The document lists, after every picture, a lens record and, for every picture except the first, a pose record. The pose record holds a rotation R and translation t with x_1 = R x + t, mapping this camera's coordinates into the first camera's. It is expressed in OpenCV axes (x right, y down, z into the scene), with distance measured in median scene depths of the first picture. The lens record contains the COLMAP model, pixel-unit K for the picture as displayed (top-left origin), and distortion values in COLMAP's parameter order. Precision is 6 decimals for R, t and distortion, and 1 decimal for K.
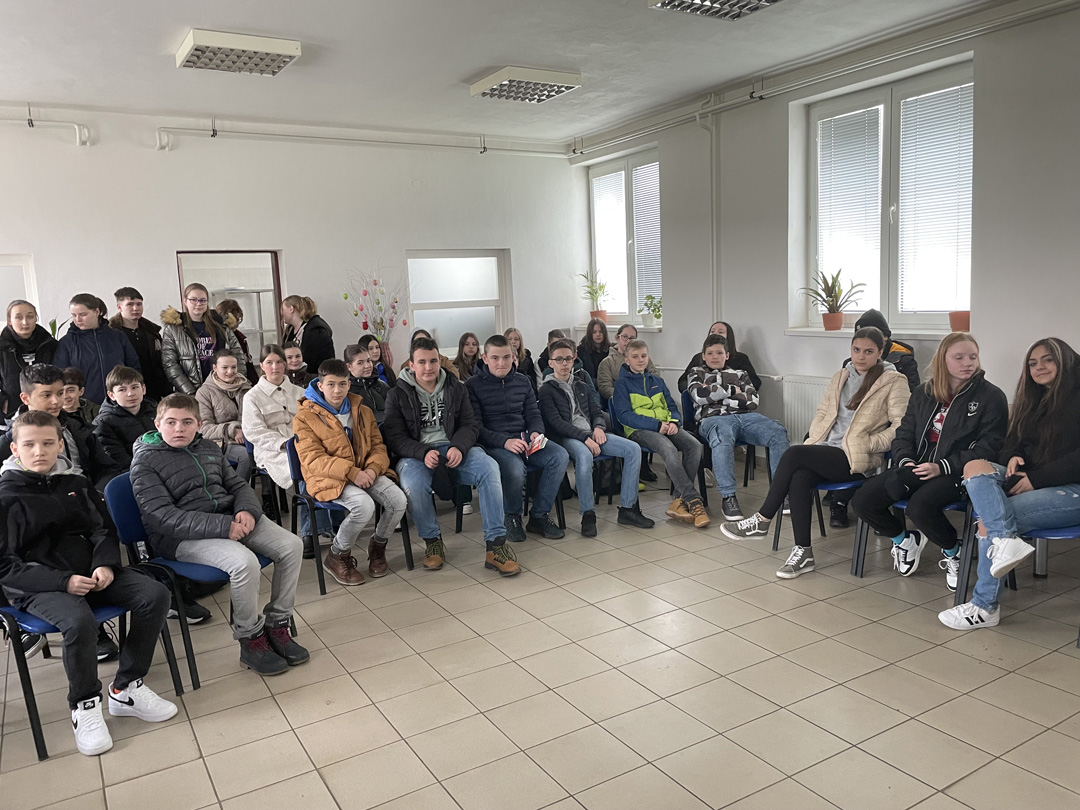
lens RADIAL K [[822.0, 0, 545.1], [0, 822.0, 398.1], [0, 0, 1]] dist [0.076841, -0.100377]
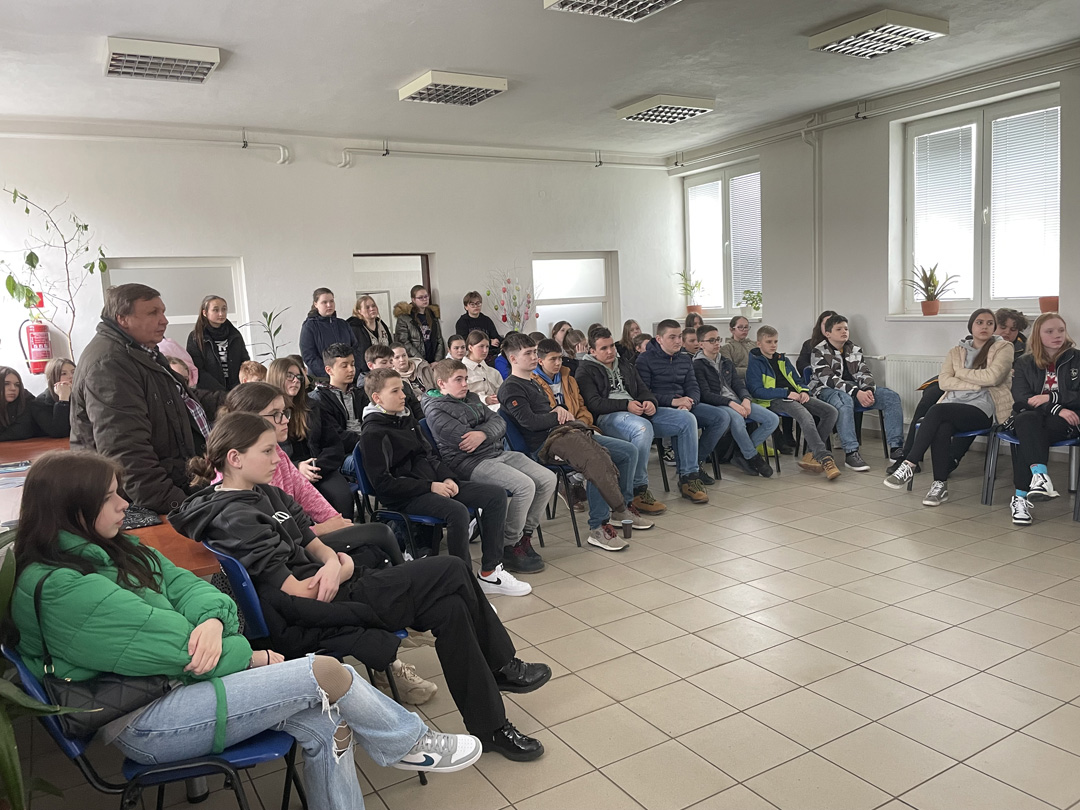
lens RADIAL K [[822.0, 0, 550.0], [0, 822.0, 409.5], [0, 0, 1]] dist [0.076841, -0.100377]
pose [[0.999909, -0.010319, 0.008675, -0.197047], [0.010285, 0.999939, 0.004015, 0.040179], [-0.008716, -0.003925, 0.999954, -0.169685]]
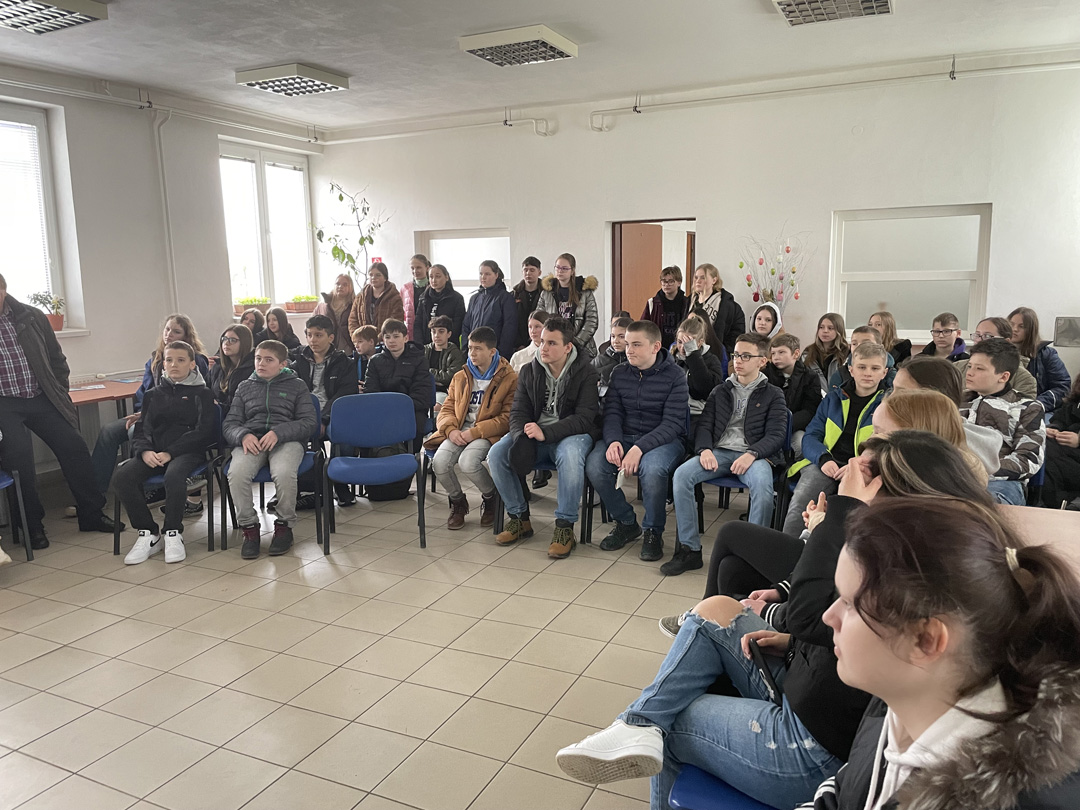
lens RADIAL K [[822.0, 0, 538.6], [0, 822.0, 410.2], [0, 0, 1]] dist [0.076841, -0.100377]
pose [[0.565043, 0.165459, -0.808301, 0.491052], [-0.109922, 0.986048, 0.125002, -0.061140], [0.817707, 0.018219, 0.575347, 0.314313]]
